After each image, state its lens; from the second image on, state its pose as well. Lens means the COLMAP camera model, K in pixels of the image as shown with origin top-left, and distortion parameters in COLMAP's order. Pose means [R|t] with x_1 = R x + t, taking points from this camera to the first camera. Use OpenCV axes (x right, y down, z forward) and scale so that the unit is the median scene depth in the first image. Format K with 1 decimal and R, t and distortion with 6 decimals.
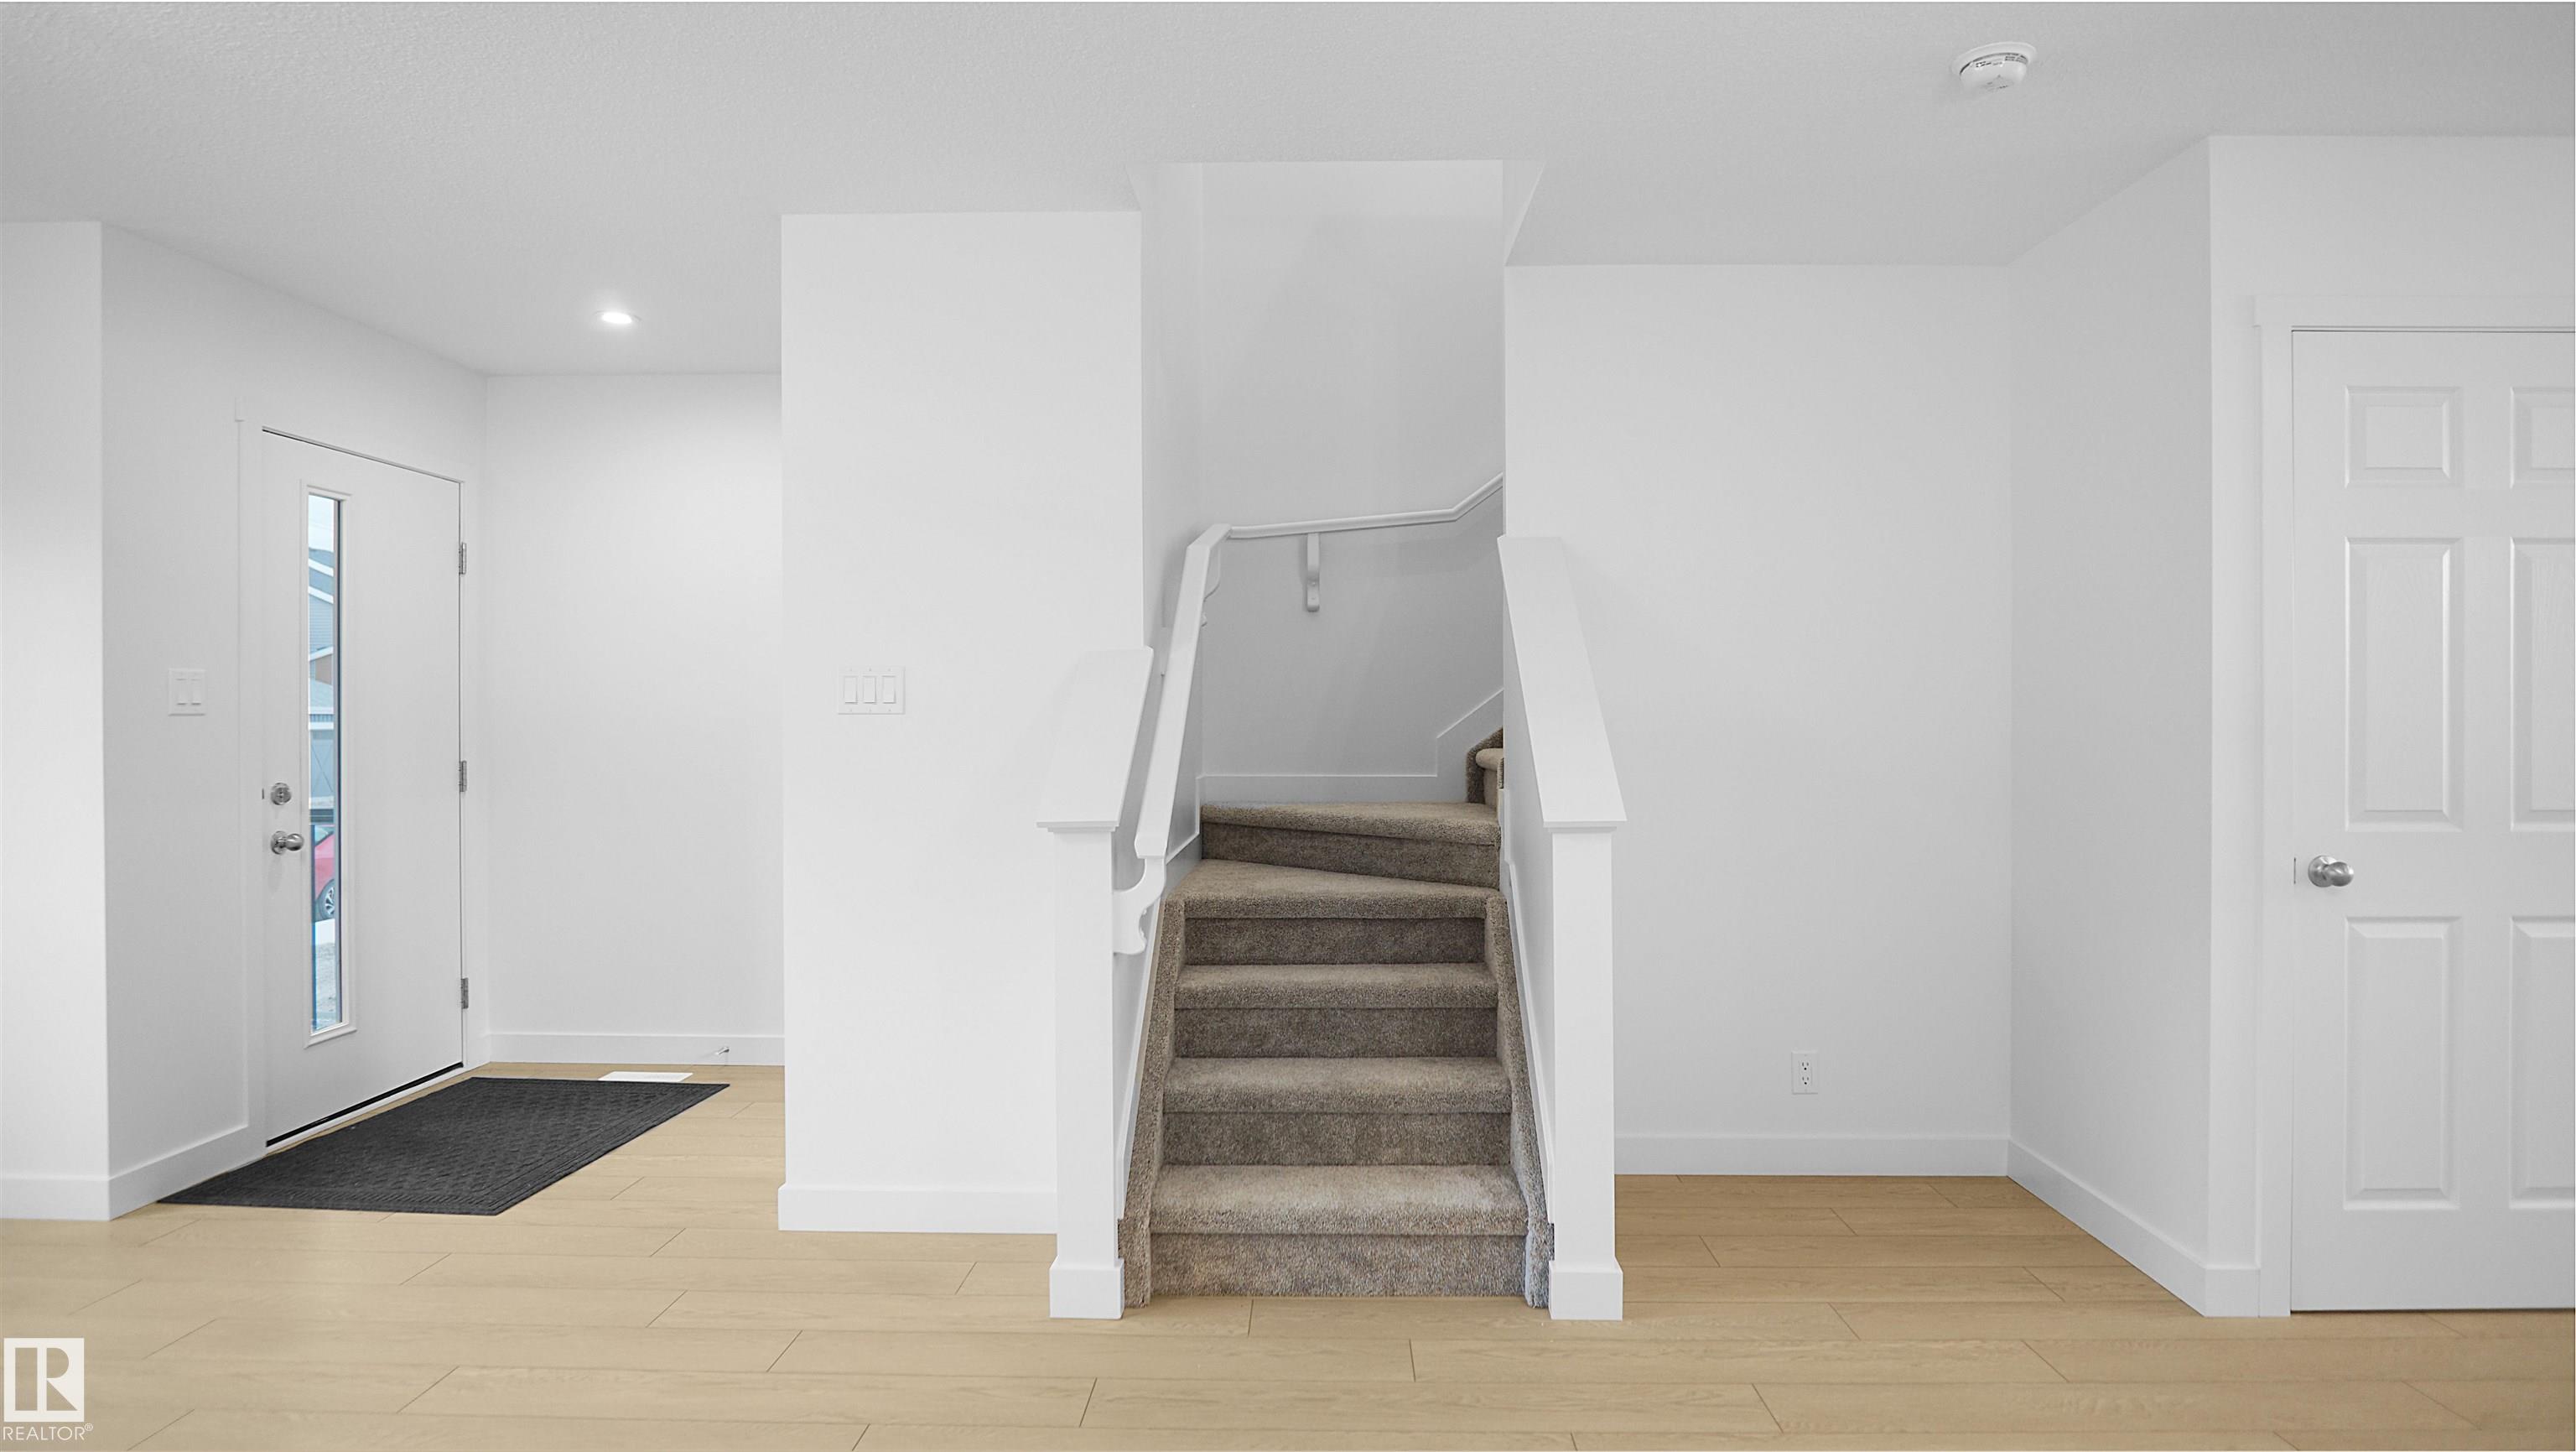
lens RADIAL K [[1379.5, 0, 1288.0], [0, 1379.5, 726.0], [0, 0, 1]] dist [0.000682, 0.001000]
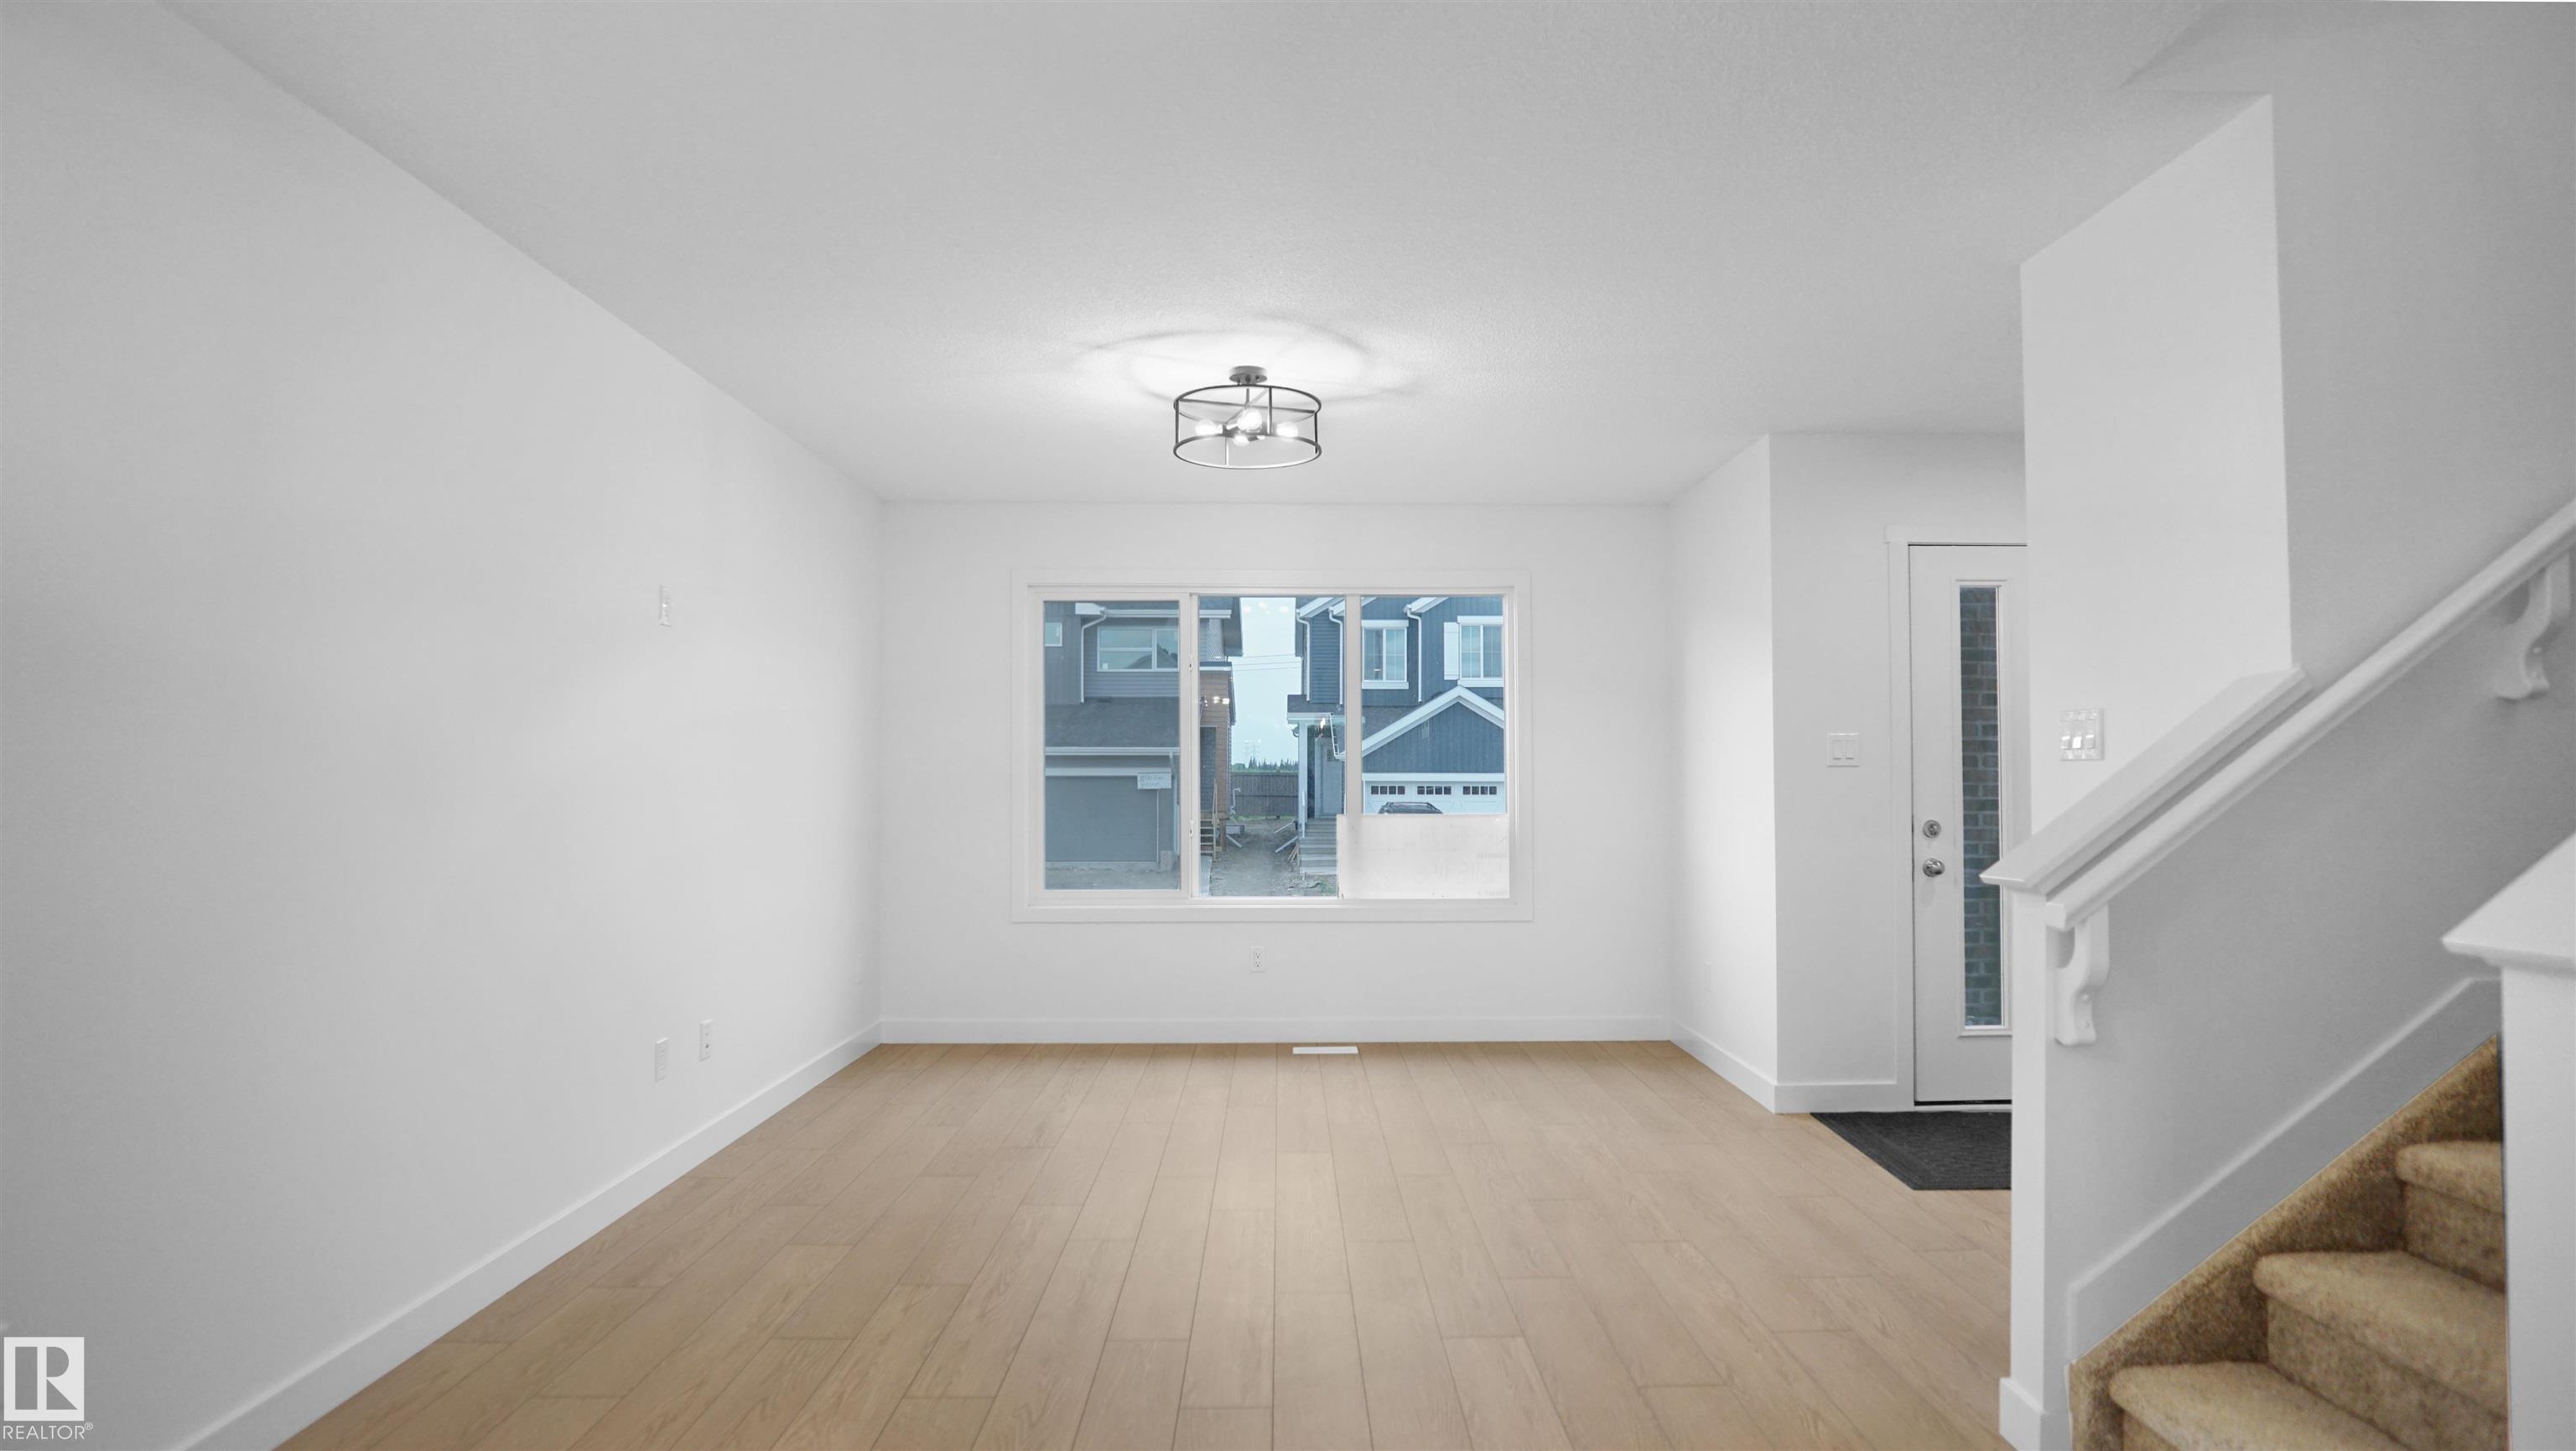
lens RADIAL K [[1402.2, 0, 1337.6], [0, 1402.2, 732.7], [0, 0, 1]] dist [0.000307, 0.000372]
pose [[0.072410, -0.031249, -0.996885, 0.606216], [-0.009577, 0.999441, -0.032024, 0.008989], [0.997329, 0.011866, 0.072070, 0.430867]]
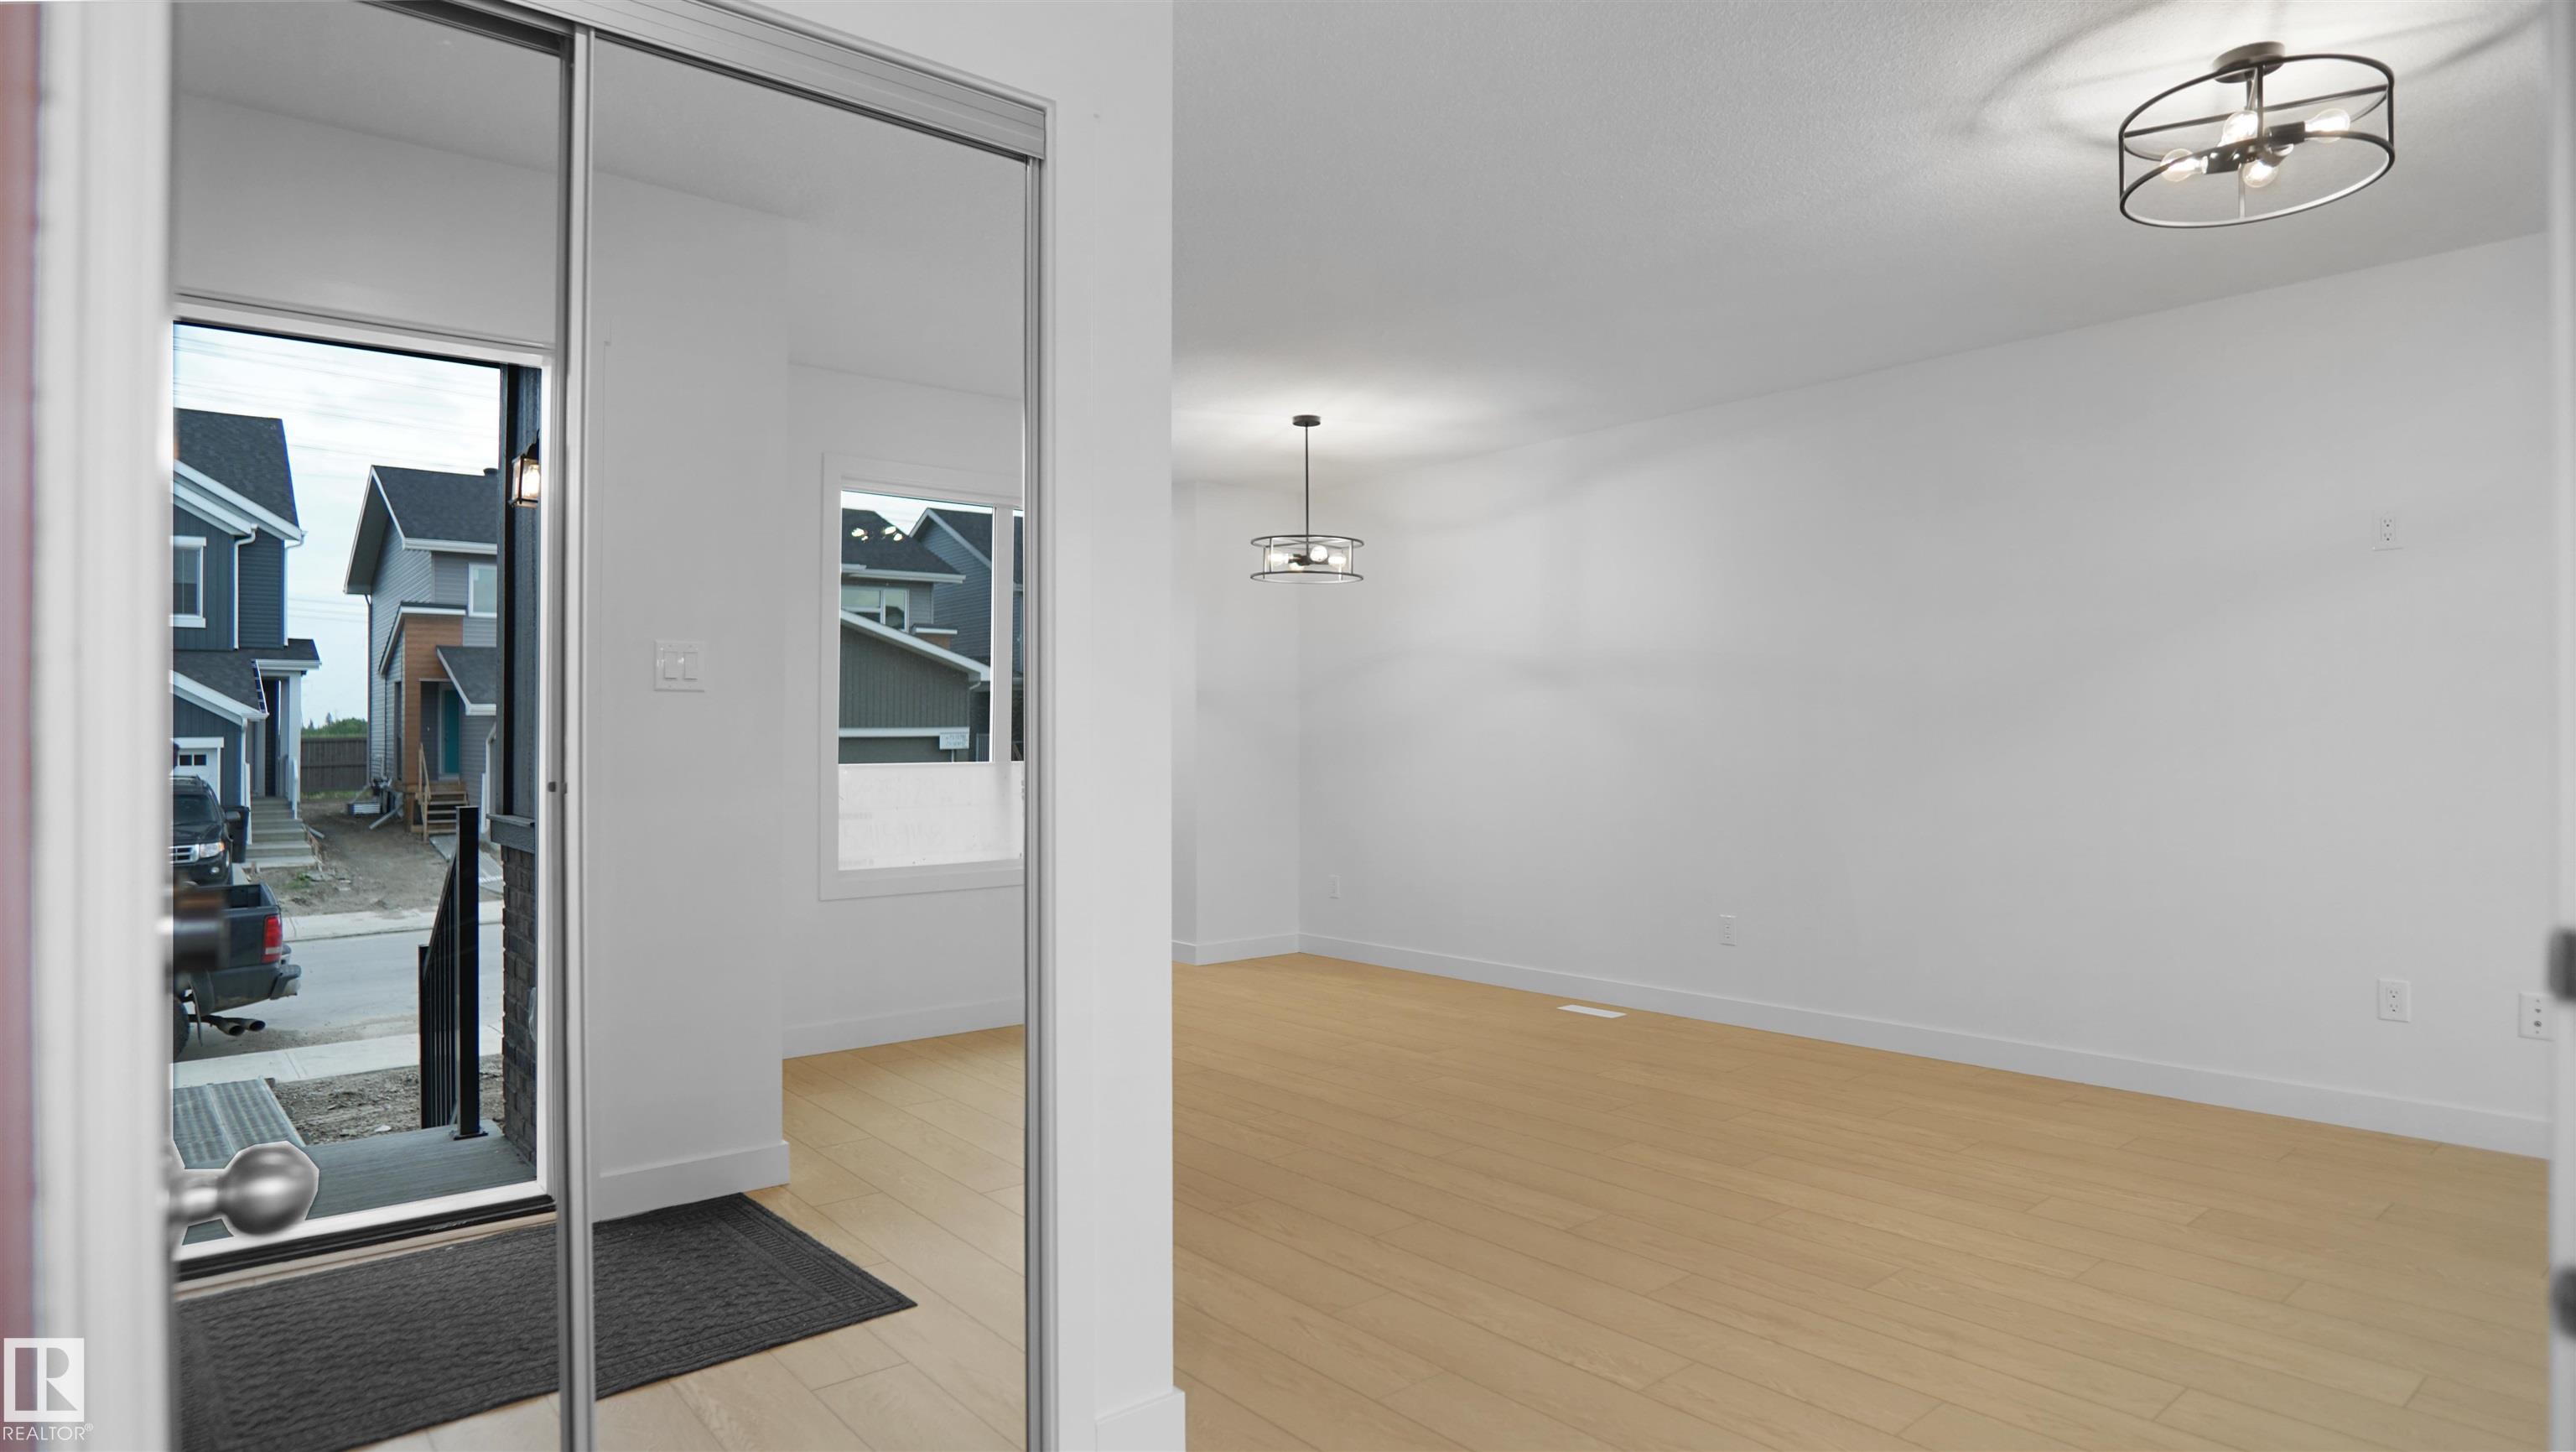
lens RADIAL K [[1379.5, 0, 1288.0], [0, 1379.5, 726.0], [0, 0, 1]] dist [0.000682, 0.001000]
pose [[-0.676109, 0.015001, 0.736649, -0.881201], [0.014106, 0.999873, -0.007415, 0.025746], [-0.736667, 0.005378, -0.676234, 1.400582]]
